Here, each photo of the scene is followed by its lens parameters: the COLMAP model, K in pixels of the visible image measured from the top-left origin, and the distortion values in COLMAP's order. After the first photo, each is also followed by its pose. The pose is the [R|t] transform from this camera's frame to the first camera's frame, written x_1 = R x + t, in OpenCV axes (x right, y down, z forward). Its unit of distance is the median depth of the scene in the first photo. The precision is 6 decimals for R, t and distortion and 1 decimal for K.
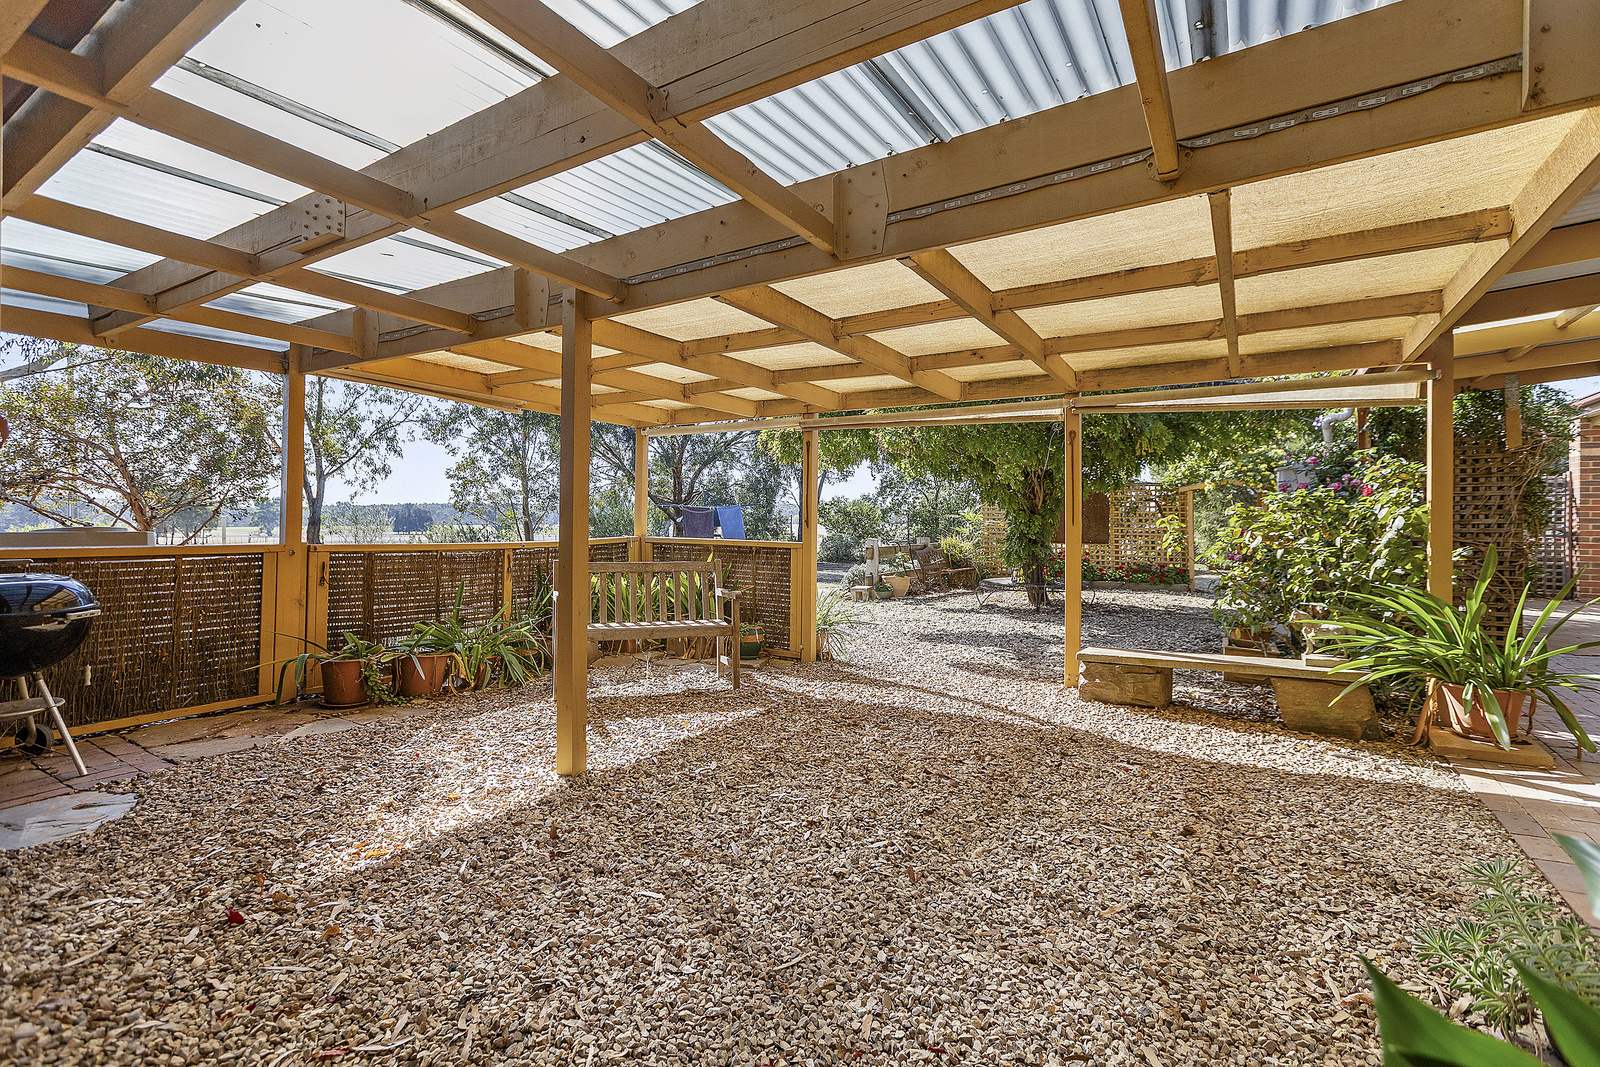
lens RADIAL K [[727.5, 0, 796.1], [0, 727.5, 524.0], [0, 0, 1]] dist [0.001694, -0.000874]
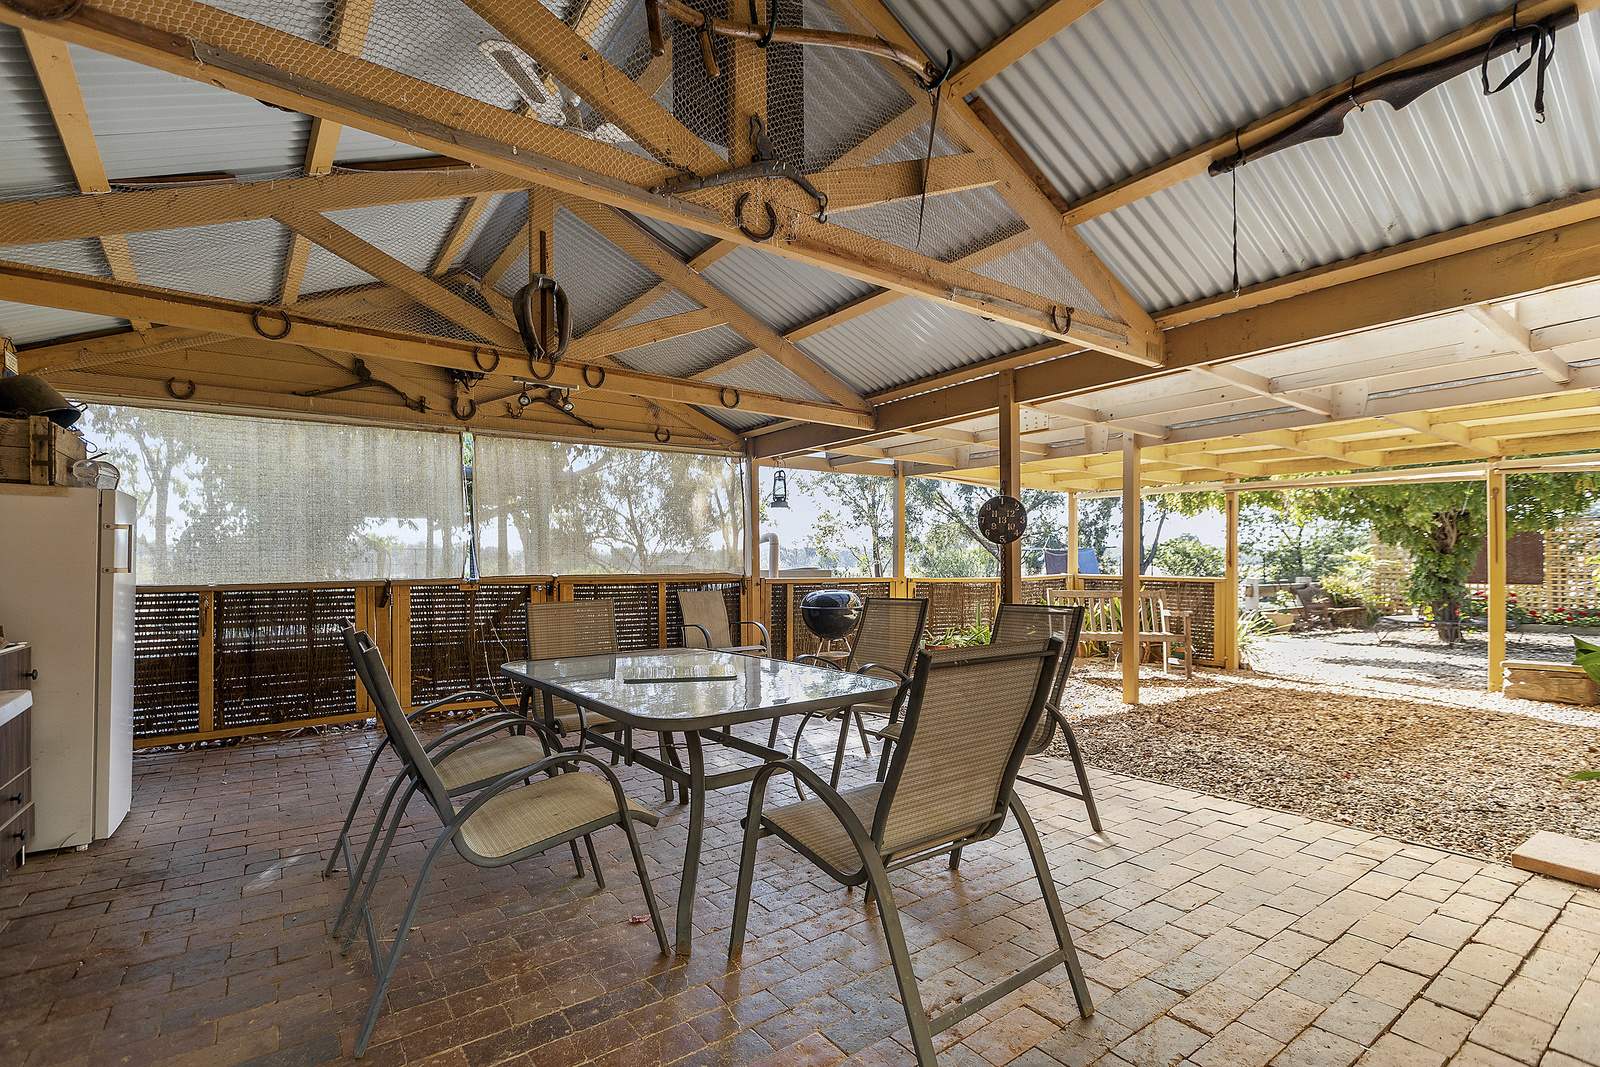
lens RADIAL K [[727.5, 0, 790.3], [0, 727.5, 563.6], [0, 0, 1]] dist [0.001694, -0.000874]
pose [[0.920060, -0.004748, -0.391749, -0.122443], [0.003461, 0.999986, -0.003991, 0.001300], [0.391762, 0.002317, 0.920063, -0.312104]]
